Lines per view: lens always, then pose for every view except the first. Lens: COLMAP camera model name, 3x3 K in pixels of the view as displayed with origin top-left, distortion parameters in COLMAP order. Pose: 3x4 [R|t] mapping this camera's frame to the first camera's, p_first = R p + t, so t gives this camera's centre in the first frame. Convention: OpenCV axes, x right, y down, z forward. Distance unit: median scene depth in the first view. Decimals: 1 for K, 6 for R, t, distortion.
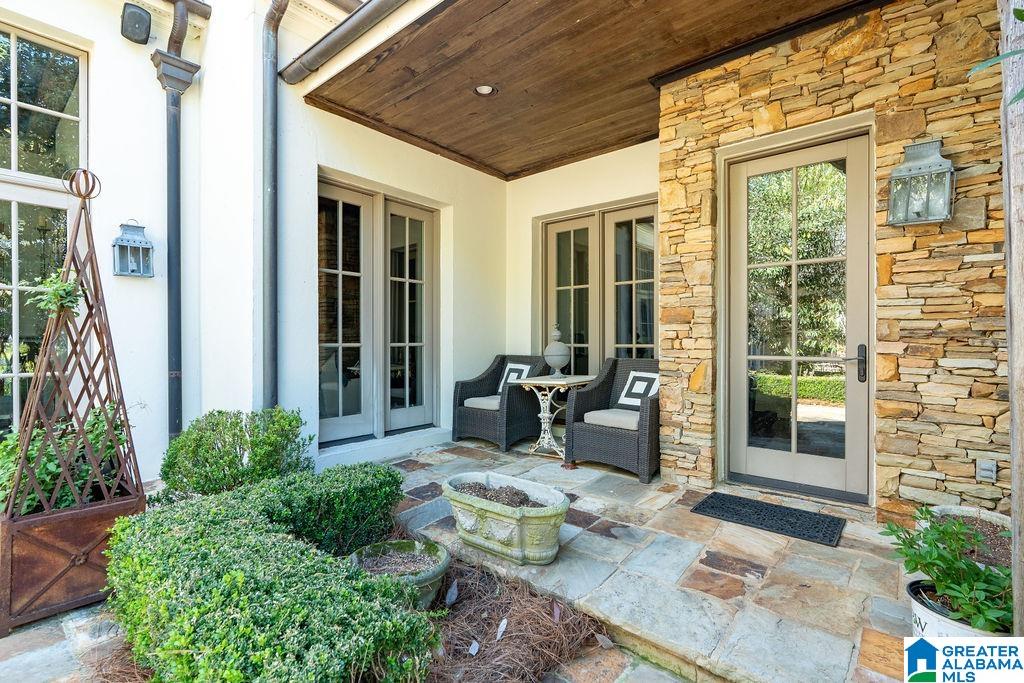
lens RADIAL K [[463.3, 0, 514.1], [0, 463.3, 340.4], [0, 0, 1]] dist [-0.016543, -0.000257]
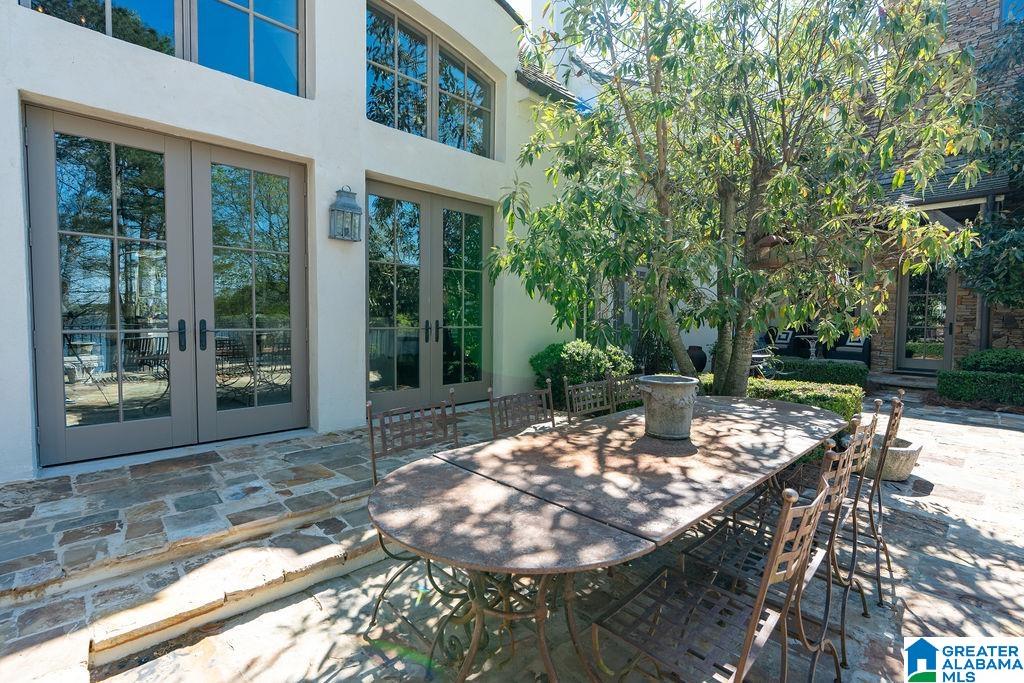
lens RADIAL K [[463.3, 0, 510.2], [0, 463.3, 339.3], [0, 0, 1]] dist [-0.016543, -0.000257]
pose [[0.992795, 0.017909, -0.118477, -1.644447], [-0.012638, 0.998903, 0.045091, 0.016944], [0.119154, -0.043268, 0.991932, -2.169761]]
